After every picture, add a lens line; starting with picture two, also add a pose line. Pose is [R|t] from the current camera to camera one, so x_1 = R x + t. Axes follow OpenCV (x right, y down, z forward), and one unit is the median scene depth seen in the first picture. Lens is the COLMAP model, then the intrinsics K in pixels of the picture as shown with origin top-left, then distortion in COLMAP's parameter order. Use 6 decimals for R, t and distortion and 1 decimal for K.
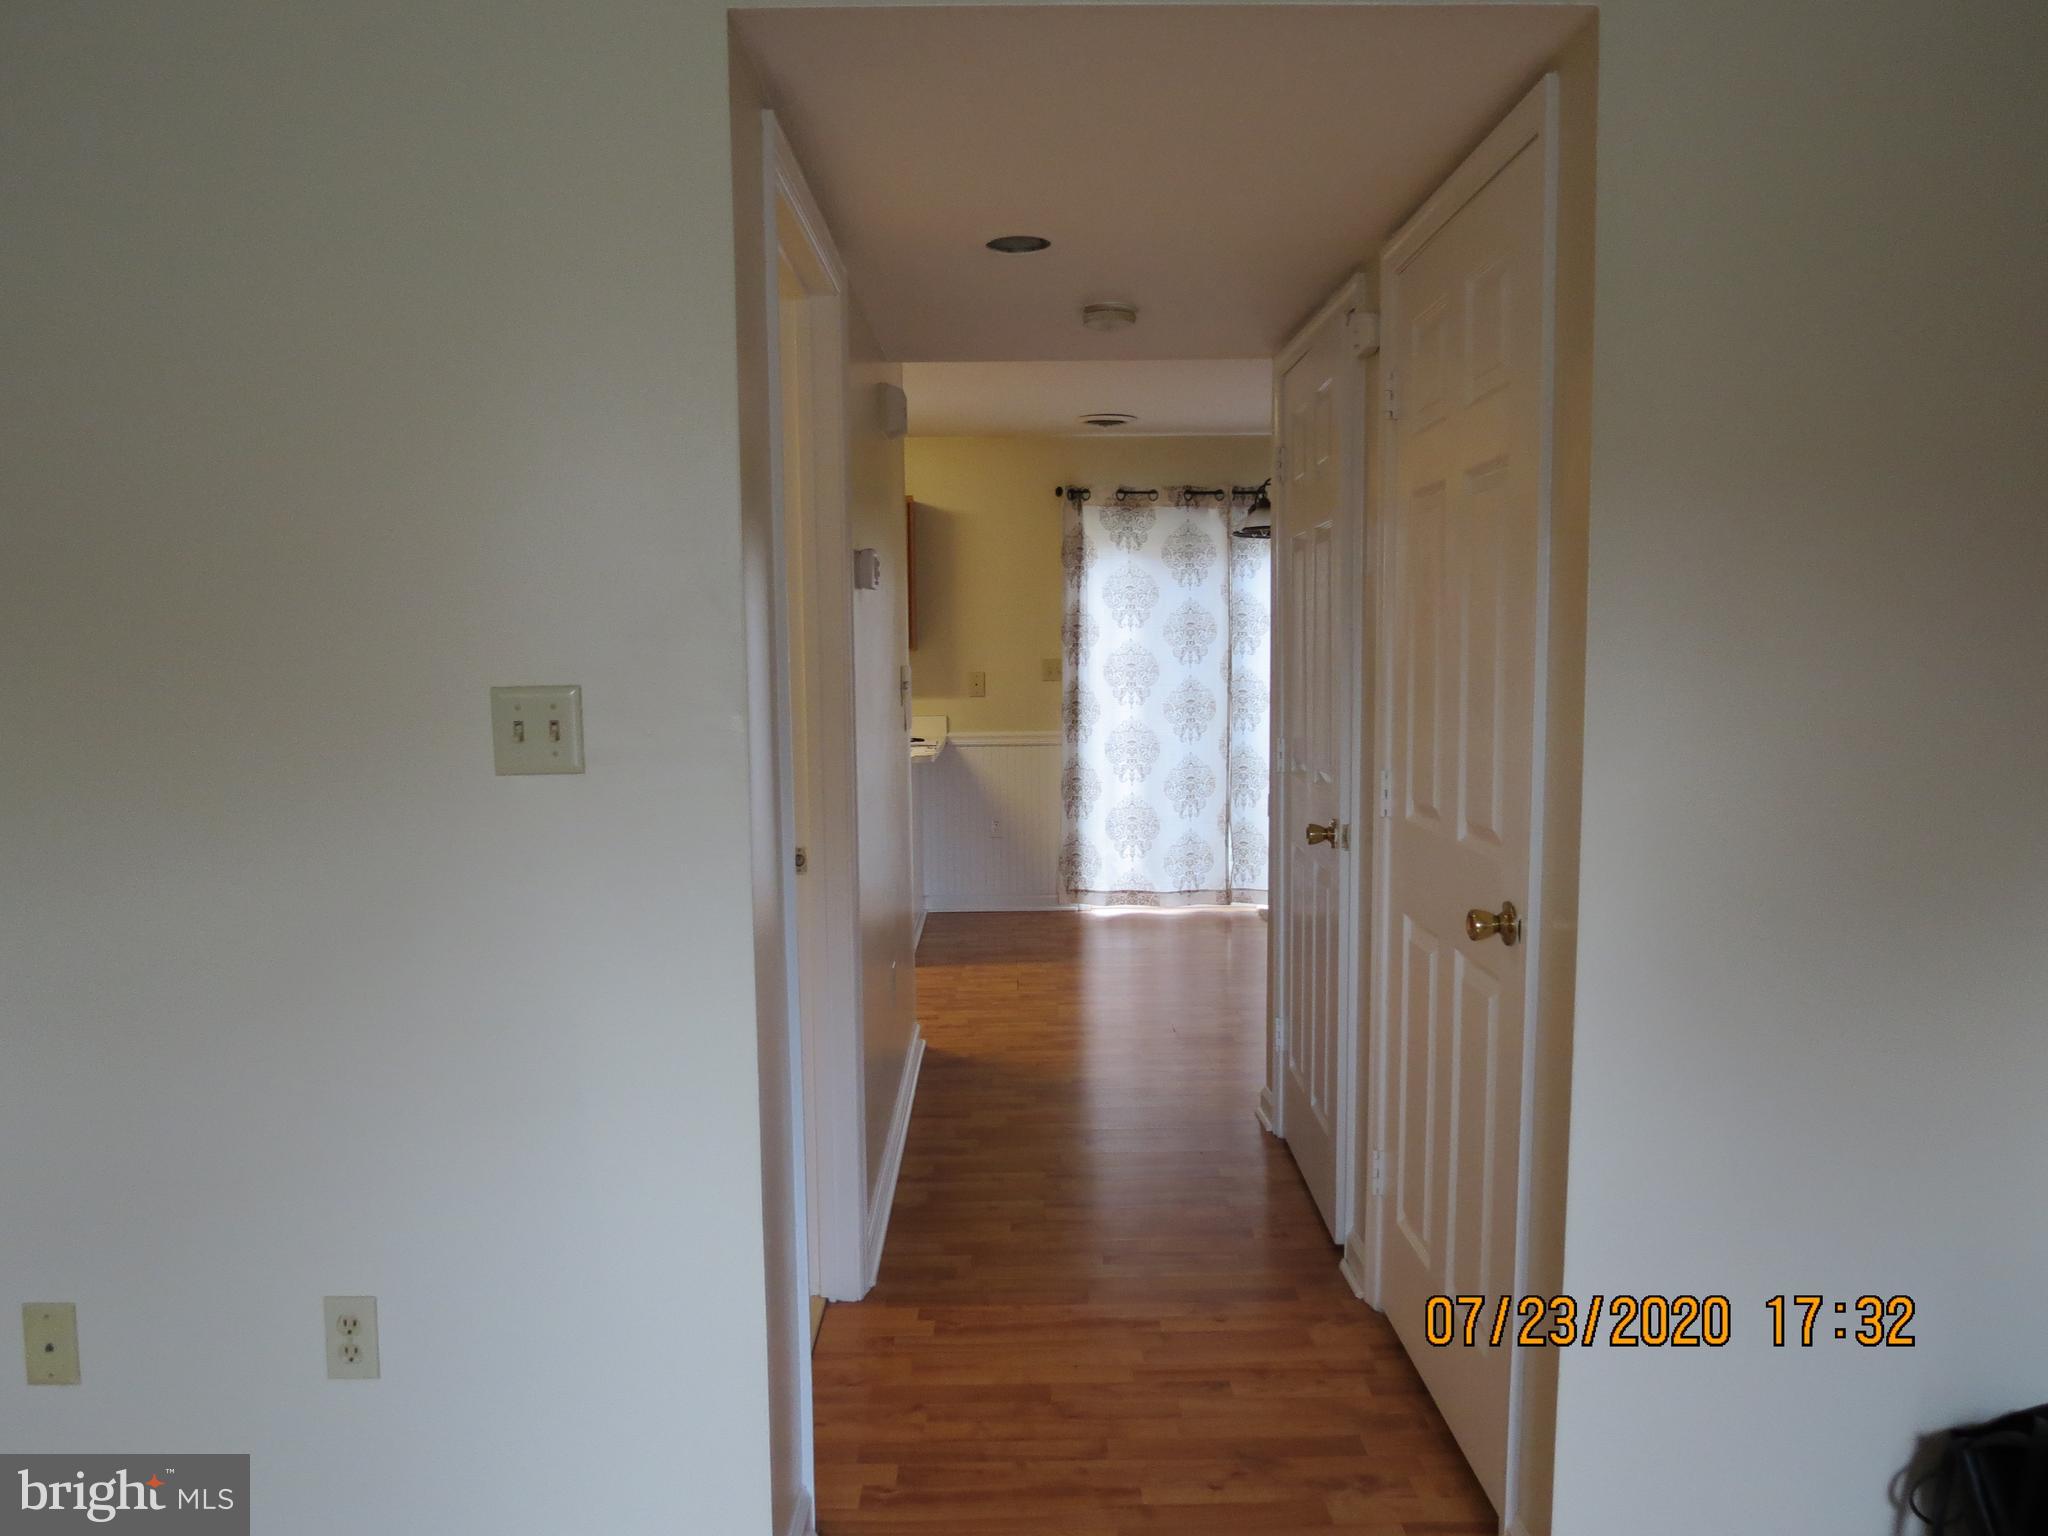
lens RADIAL K [[1453.6, 0, 1024.0], [0, 1453.6, 768.0], [0, 0, 1]] dist [-0.033145, 0.011787]
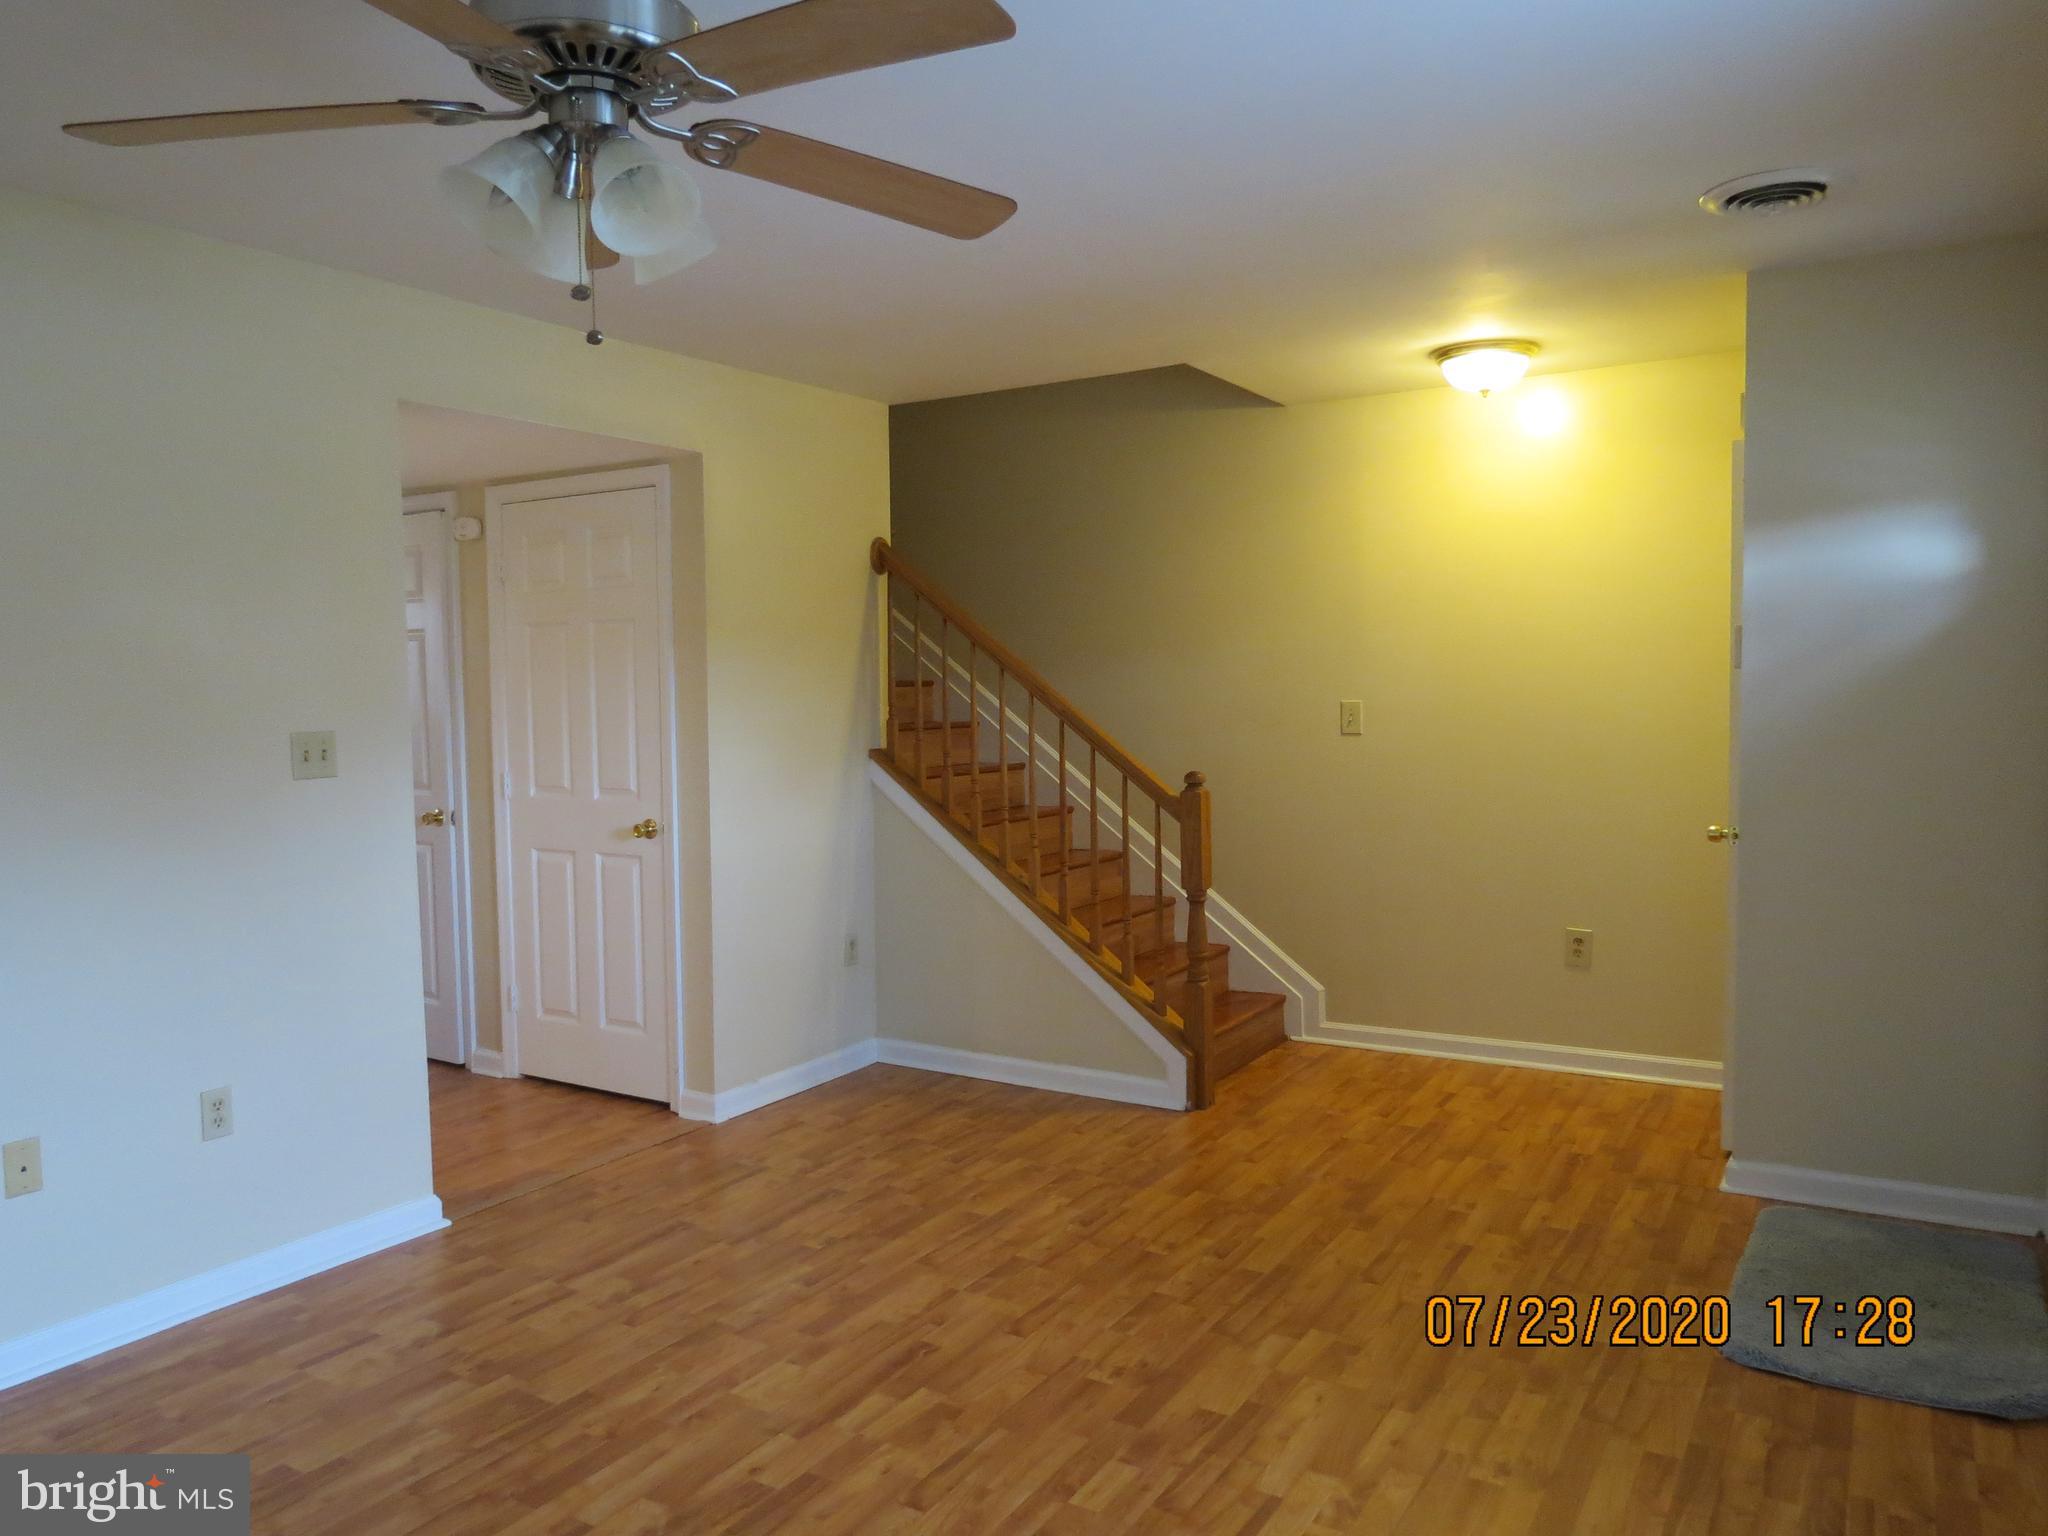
lens RADIAL K [[1457.4, 0, 1025.7], [0, 1457.4, 756.0], [0, 0, 1]] dist [-0.032528, 0.000807]
pose [[0.528519, -0.041054, 0.847928, -1.395788], [0.078260, 0.996933, -0.000512, 0.046600], [-0.845306, 0.066630, 0.530111, -0.758300]]
